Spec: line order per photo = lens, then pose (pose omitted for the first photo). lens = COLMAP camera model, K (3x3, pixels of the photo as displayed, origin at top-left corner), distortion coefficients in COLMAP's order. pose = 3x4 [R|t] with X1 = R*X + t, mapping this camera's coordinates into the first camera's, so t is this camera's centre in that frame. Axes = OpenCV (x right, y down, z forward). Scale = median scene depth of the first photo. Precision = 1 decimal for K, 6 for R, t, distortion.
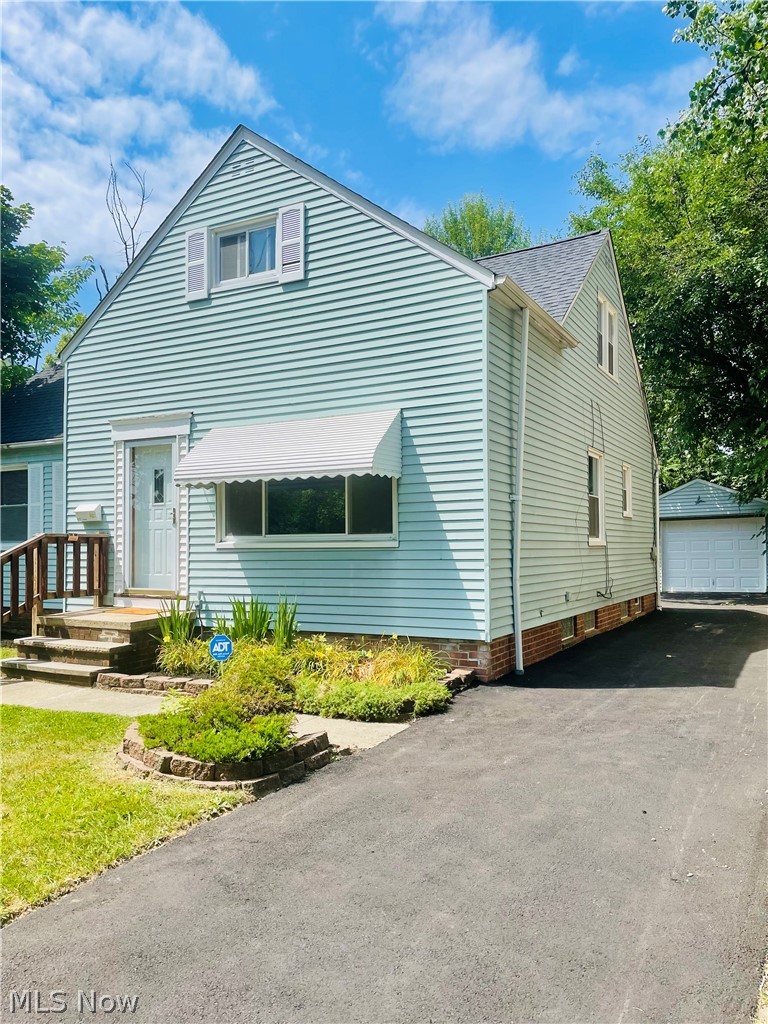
lens RADIAL K [[781.5, 0, 385.0], [0, 781.5, 512.7], [0, 0, 1]] dist [0.060337, -0.018234]
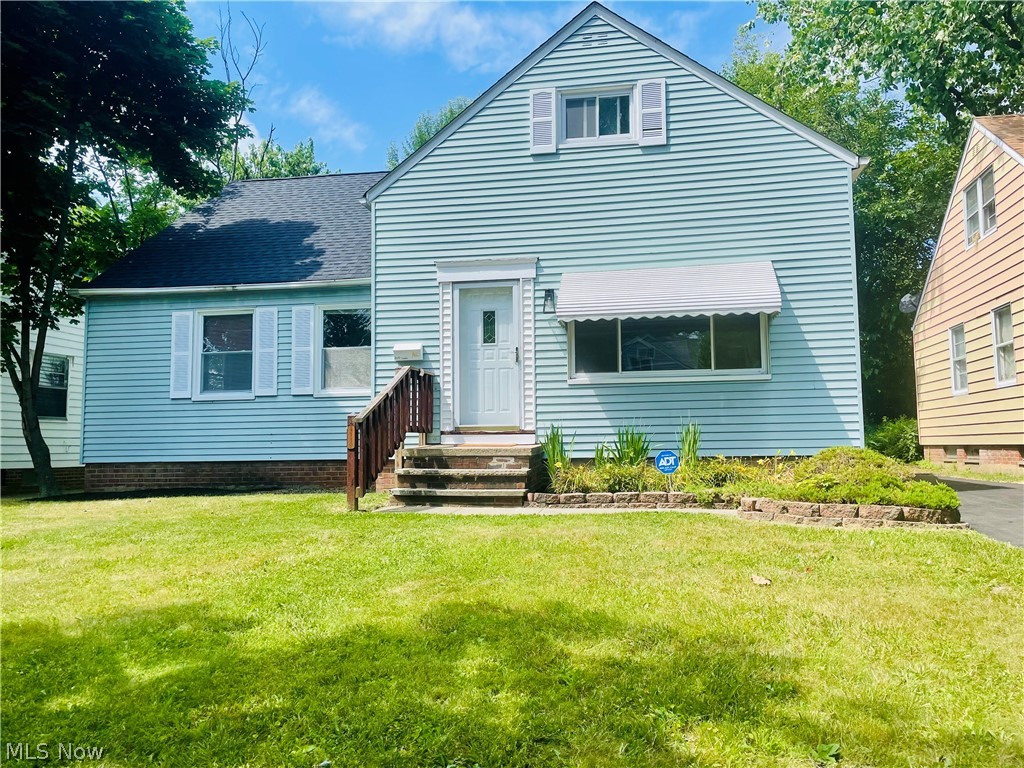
lens RADIAL K [[781.5, 0, 547.7], [0, 781.5, 369.1], [0, 0, 1]] dist [0.060337, -0.018234]
pose [[0.947727, 0.024140, 0.318168, -0.584257], [-0.008290, 0.998660, -0.051077, 0.079630], [-0.318975, 0.045770, 0.946657, 0.000722]]
